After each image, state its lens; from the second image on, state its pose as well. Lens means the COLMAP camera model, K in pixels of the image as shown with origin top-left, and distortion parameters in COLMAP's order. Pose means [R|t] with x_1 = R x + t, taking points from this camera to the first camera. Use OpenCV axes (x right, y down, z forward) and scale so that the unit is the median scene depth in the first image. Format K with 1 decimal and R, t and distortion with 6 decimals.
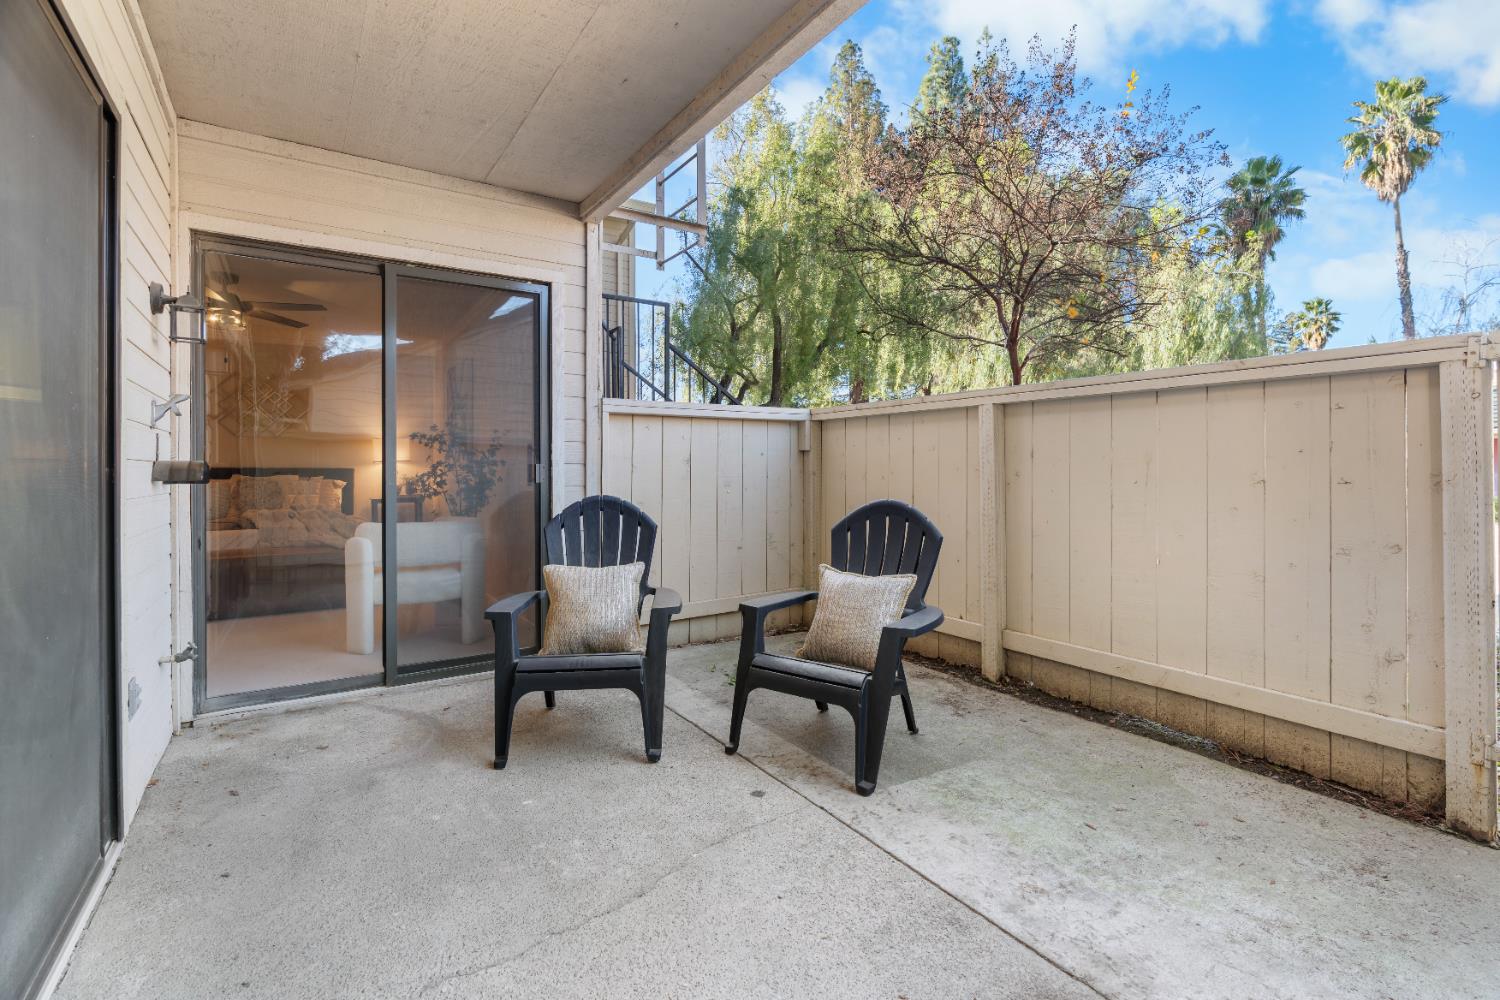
lens RADIAL K [[674.6, 0, 743.3], [0, 674.6, 475.1], [0, 0, 1]] dist [-0.011230, 0.003850]
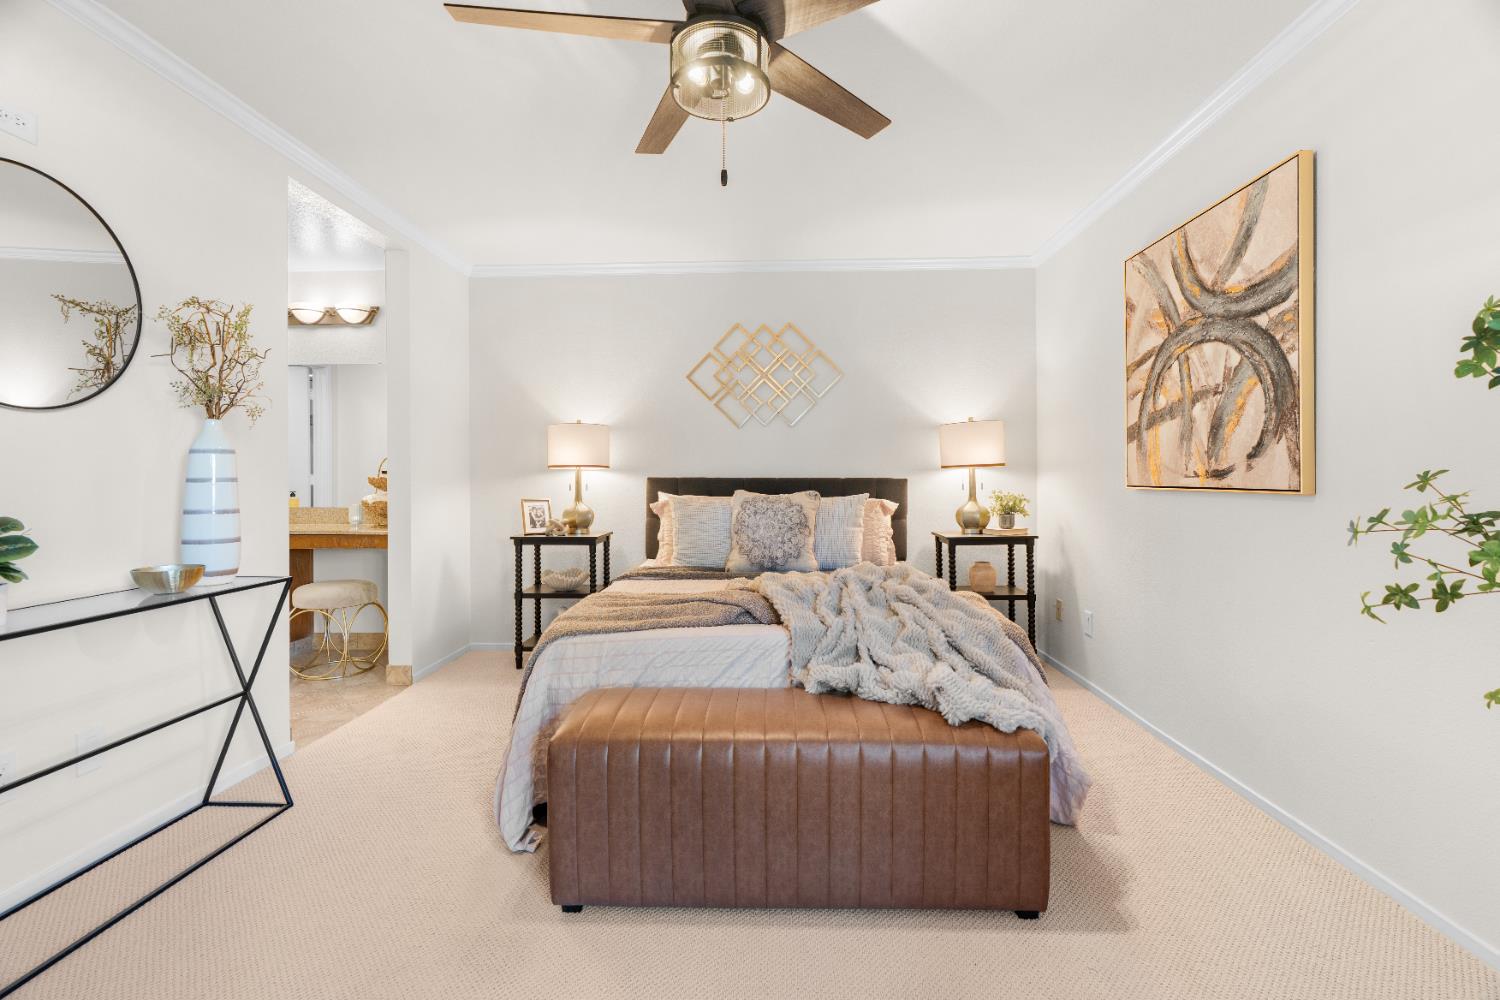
lens RADIAL K [[674.6, 0, 741.7], [0, 674.6, 480.3], [0, 0, 1]] dist [-0.011230, 0.003850]
pose [[0.809069, -0.002756, -0.587707, -0.385885], [0.001954, 0.999996, -0.001999, -0.008472], [0.587710, 0.000469, 0.809071, 0.497480]]
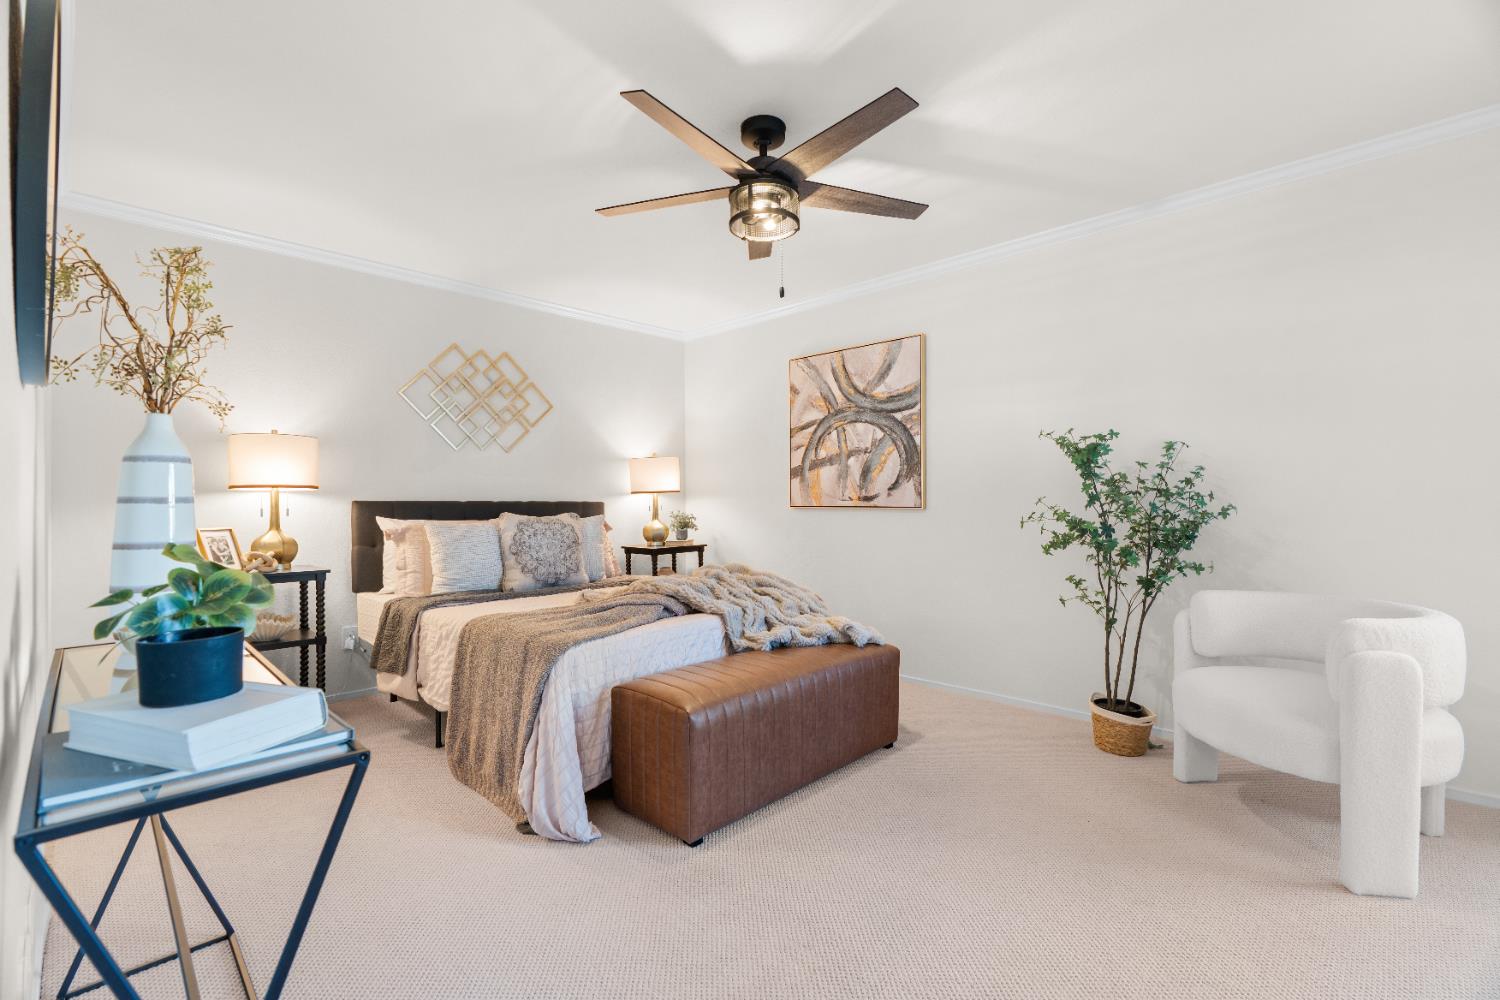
lens RADIAL K [[674.6, 0, 743.8], [0, 674.6, 499.6], [0, 0, 1]] dist [-0.011230, 0.003850]
pose [[0.977168, -0.004499, 0.212418, -0.621482], [0.006241, 0.999952, -0.007531, -0.007098], [-0.212374, 0.008685, 0.977150, 0.354540]]
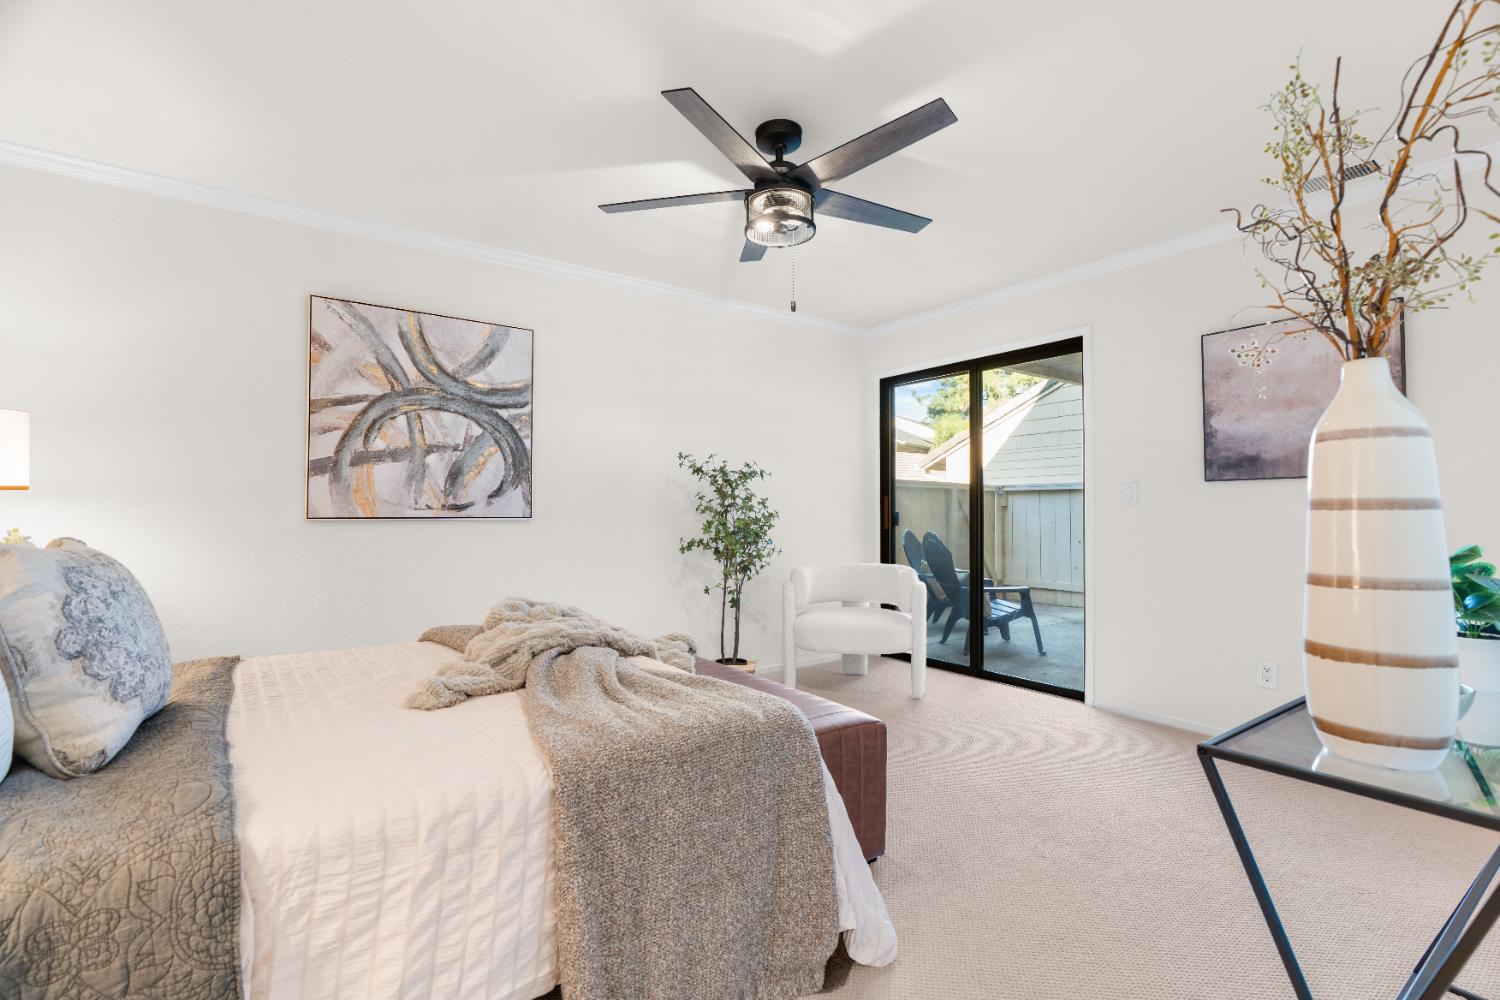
lens RADIAL K [[674.6, 0, 750.5], [0, 674.6, 503.2], [0, 0, 1]] dist [-0.011230, 0.003850]
pose [[-0.051284, 0.009197, 0.998642, -0.877303], [0.004165, 0.999951, -0.008995, -0.009583], [-0.998675, 0.003698, -0.051319, 0.725099]]
